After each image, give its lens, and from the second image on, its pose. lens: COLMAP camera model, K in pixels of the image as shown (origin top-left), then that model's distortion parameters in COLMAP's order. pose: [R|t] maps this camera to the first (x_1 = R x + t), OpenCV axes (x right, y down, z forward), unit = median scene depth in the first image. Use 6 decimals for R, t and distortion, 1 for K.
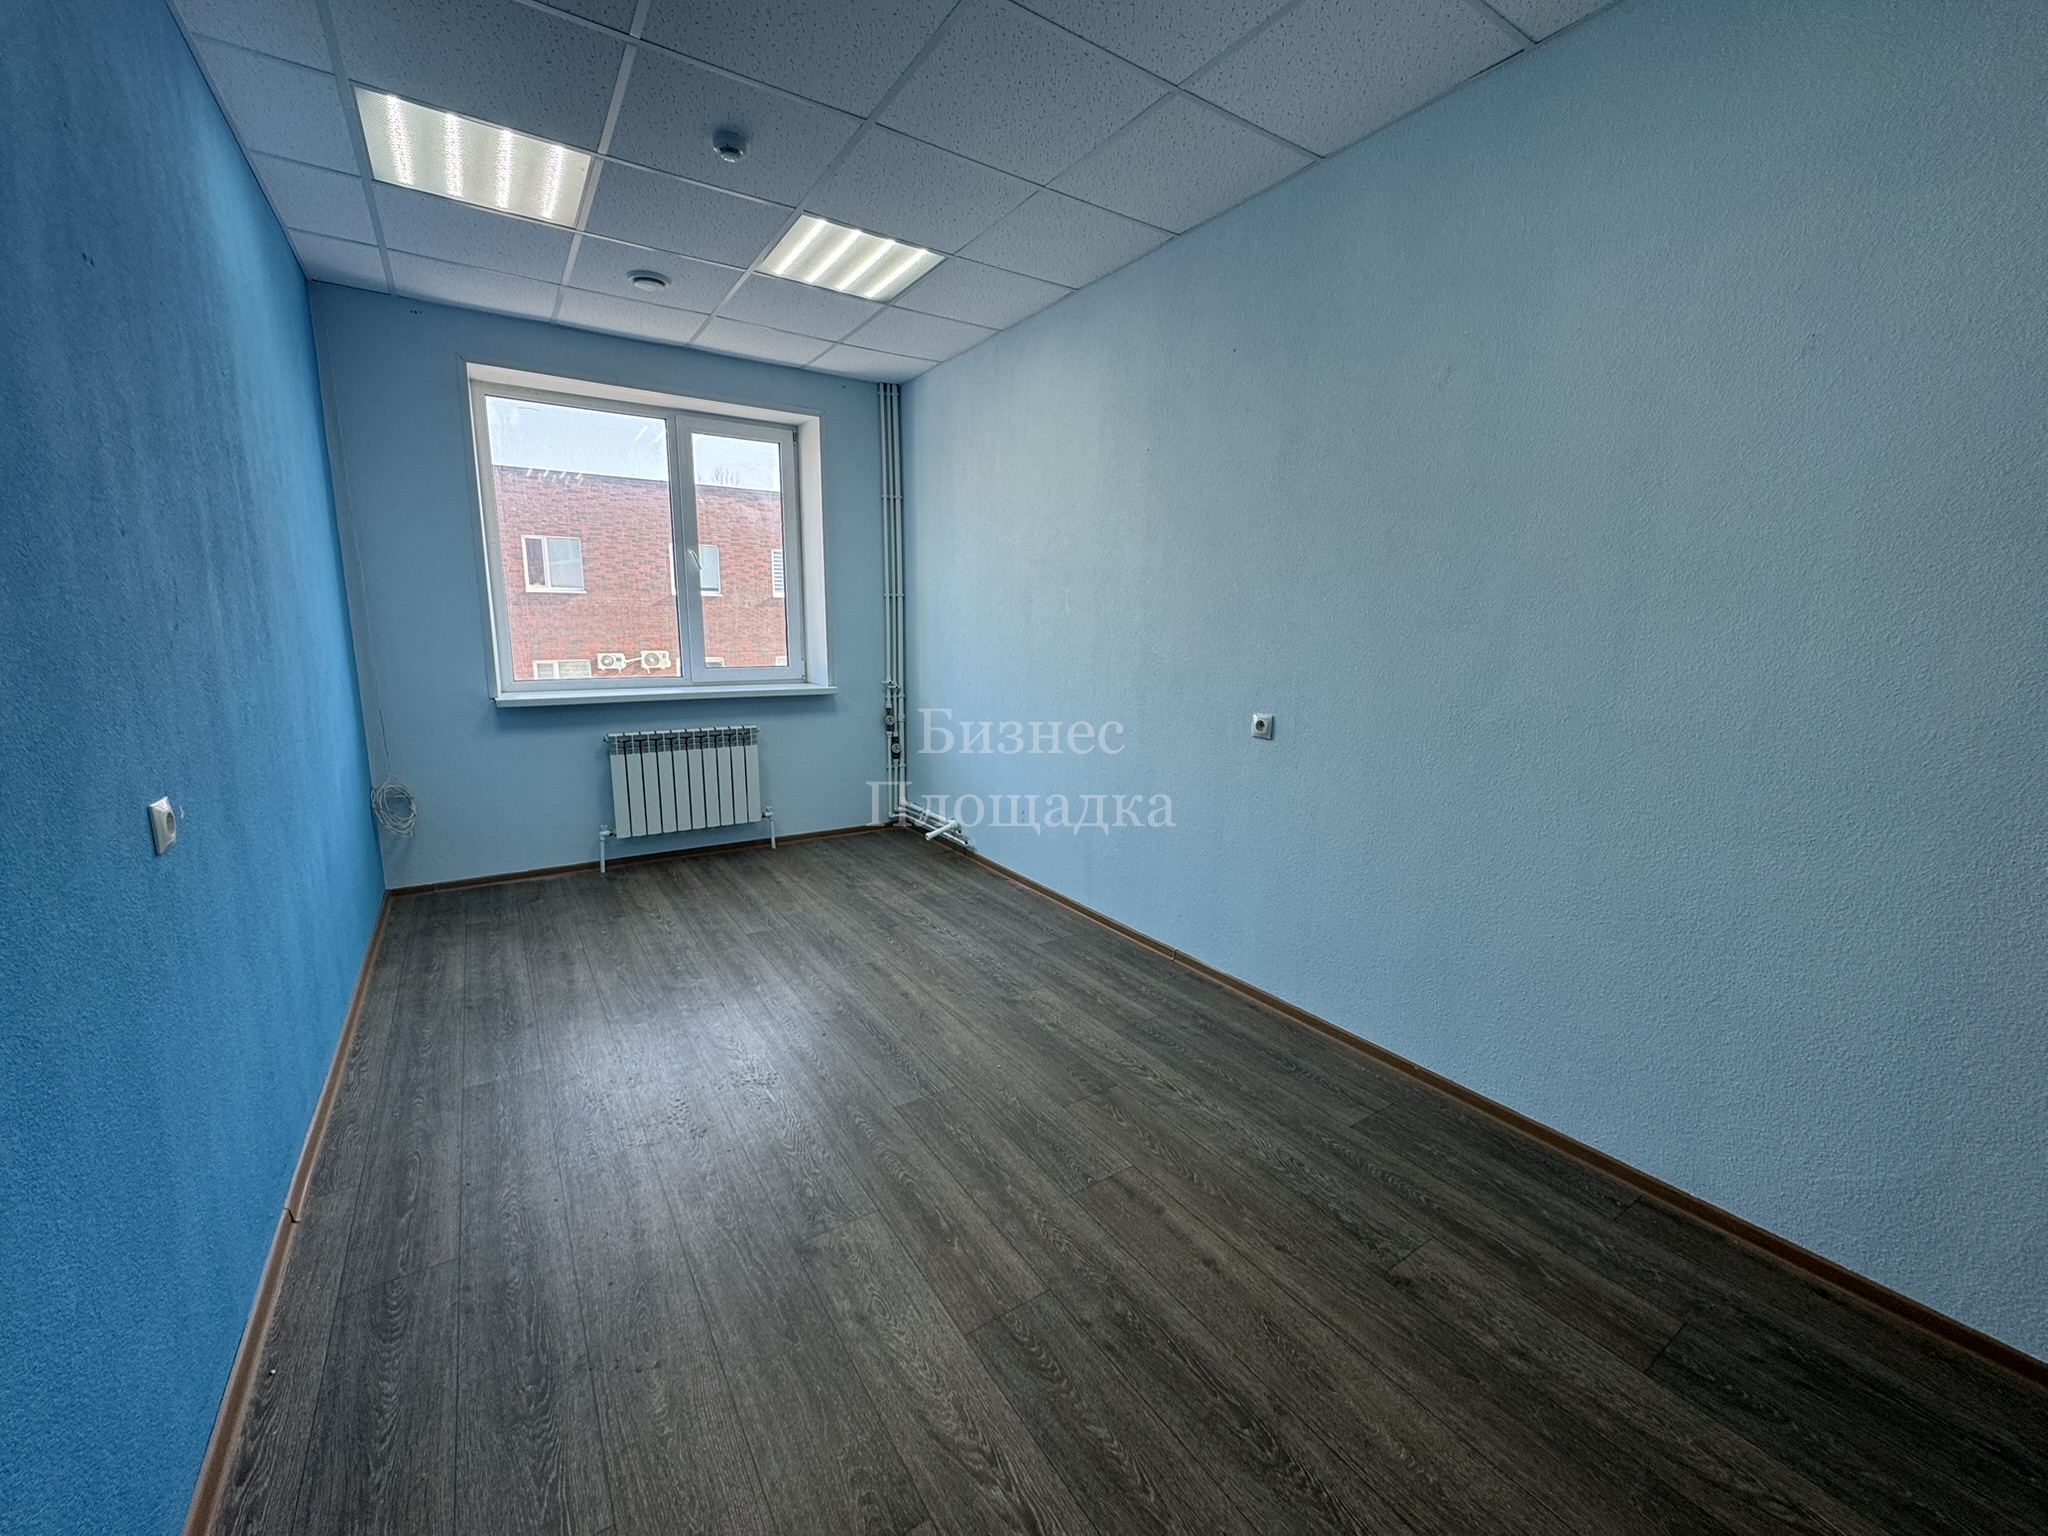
lens RADIAL K [[805.5, 0, 1011.2], [0, 805.5, 786.9], [0, 0, 1]] dist [-0.002680, 0.000336]
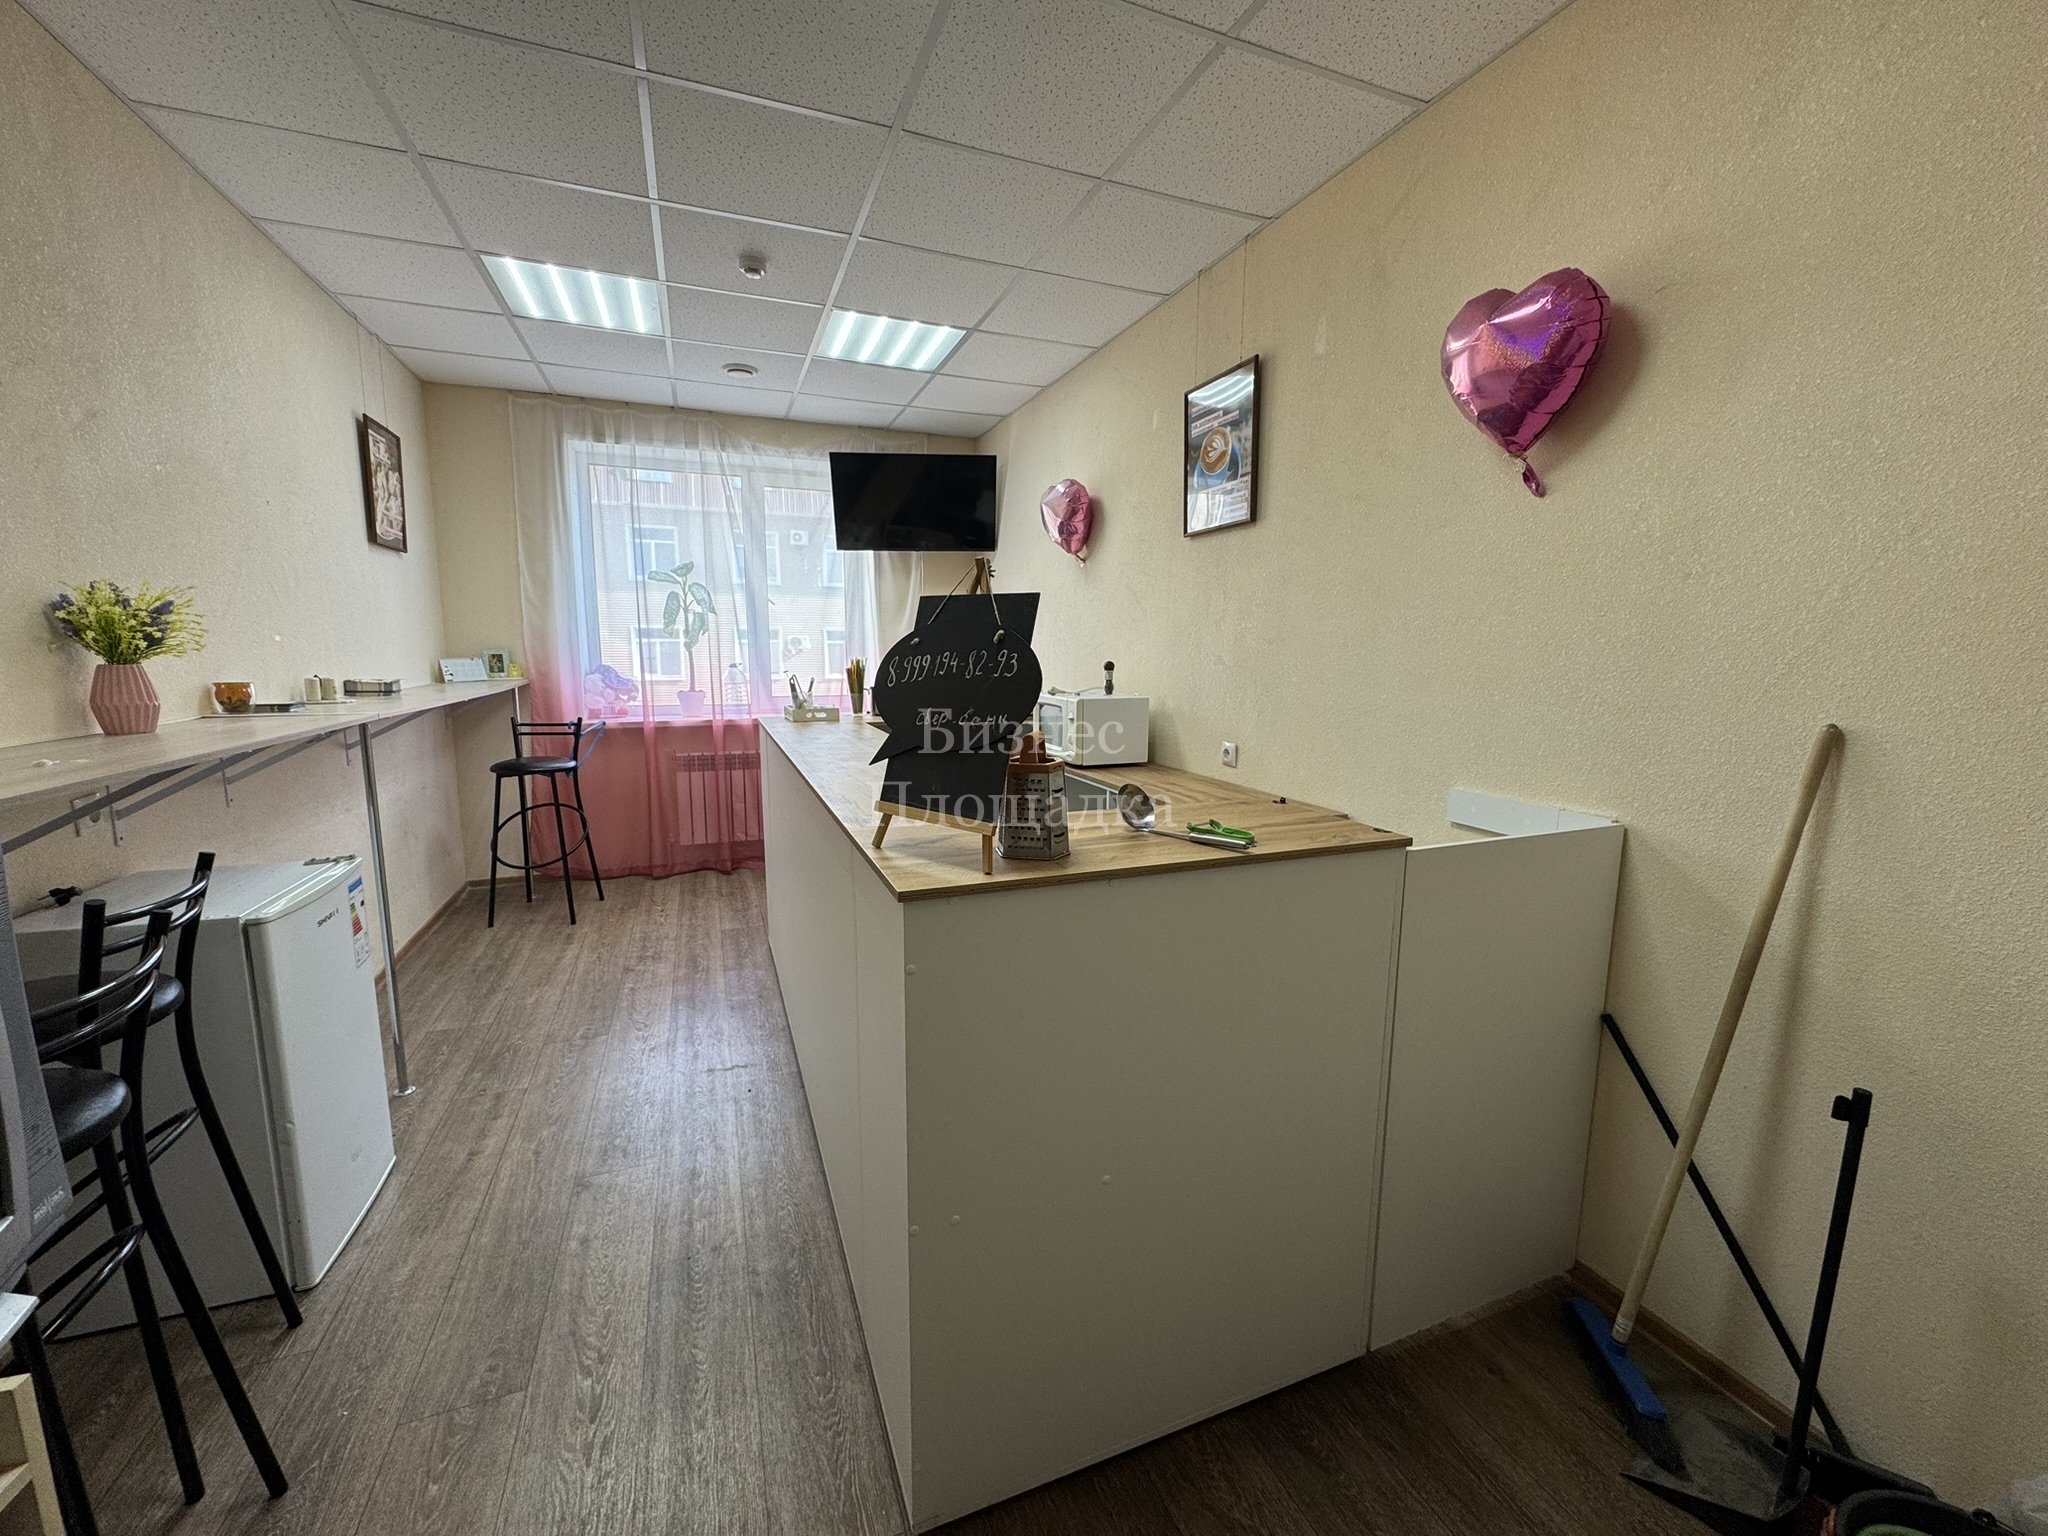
lens RADIAL K [[805.5, 0, 1022.7], [0, 805.5, 755.7], [0, 0, 1]] dist [-0.002680, 0.000336]
pose [[0.979457, 0.022349, -0.200411, 0.268565], [-0.036851, 0.996941, -0.068929, 0.001443], [0.198257, 0.074898, 0.977284, -0.035921]]
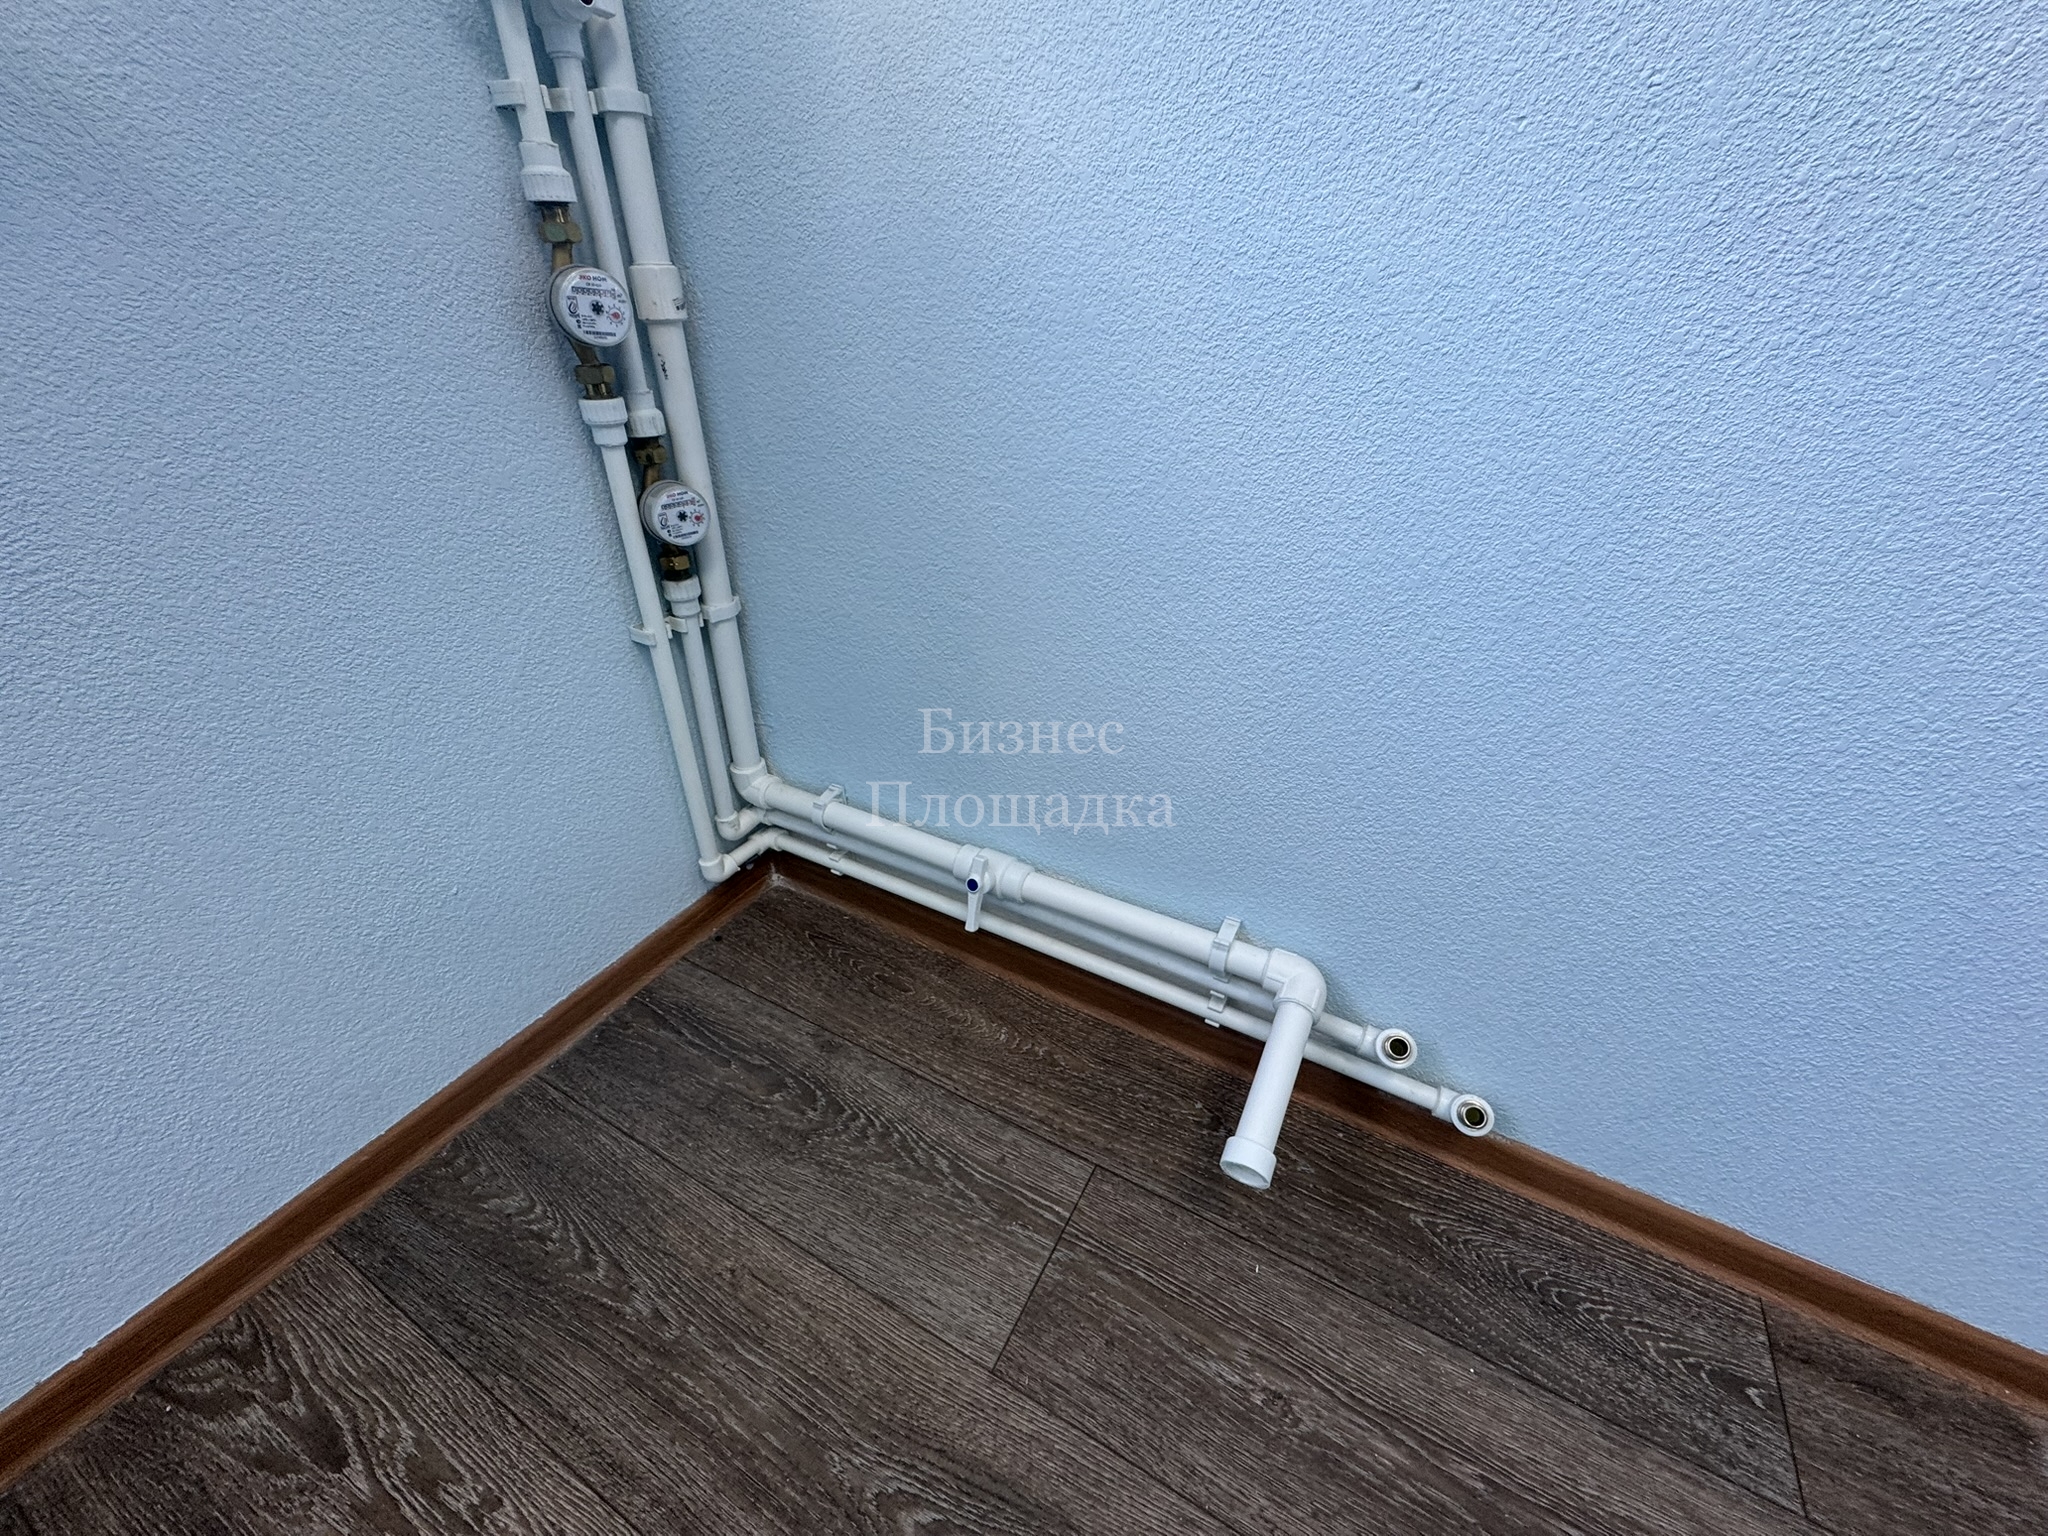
lens RADIAL K [[805.5, 0, 1024.9], [0, 805.5, 768.8], [0, 0, 1]] dist [-0.002680, 0.000336]
pose [[0.890169, -0.244941, 0.384191, -0.198085], [0.097893, 0.926332, 0.363765, -0.067372], [-0.444989, -0.286203, 0.848571, 1.053344]]
